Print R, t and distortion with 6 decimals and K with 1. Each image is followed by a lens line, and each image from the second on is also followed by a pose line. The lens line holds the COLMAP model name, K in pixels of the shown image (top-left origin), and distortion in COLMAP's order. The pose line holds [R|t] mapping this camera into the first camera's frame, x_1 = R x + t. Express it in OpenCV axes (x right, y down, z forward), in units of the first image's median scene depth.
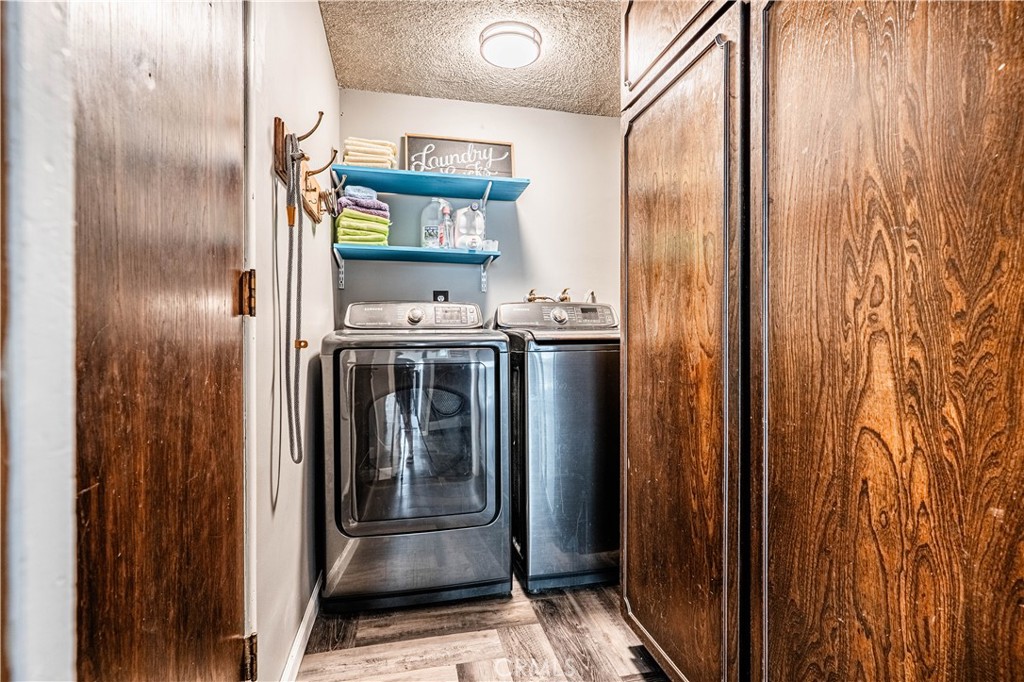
lens RADIAL K [[492.0, 0, 513.8], [0, 492.0, 341.4], [0, 0, 1]] dist [-0.001606, -0.001795]
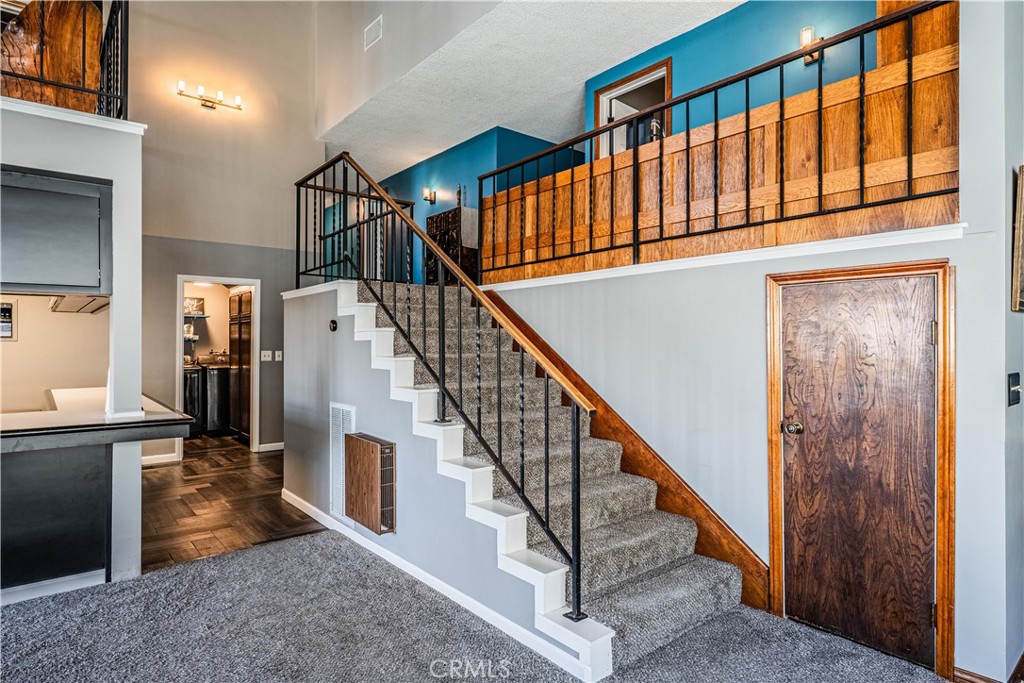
lens RADIAL K [[570.8, 0, 511.3], [0, 570.8, 344.9], [0, 0, 1]] dist [0.003028, 0.000585]
pose [[0.888873, 0.005642, 0.458120, 0.070973], [-0.001074, 0.999947, -0.010231, -0.111677], [-0.458153, 0.008602, 0.888832, -3.108848]]
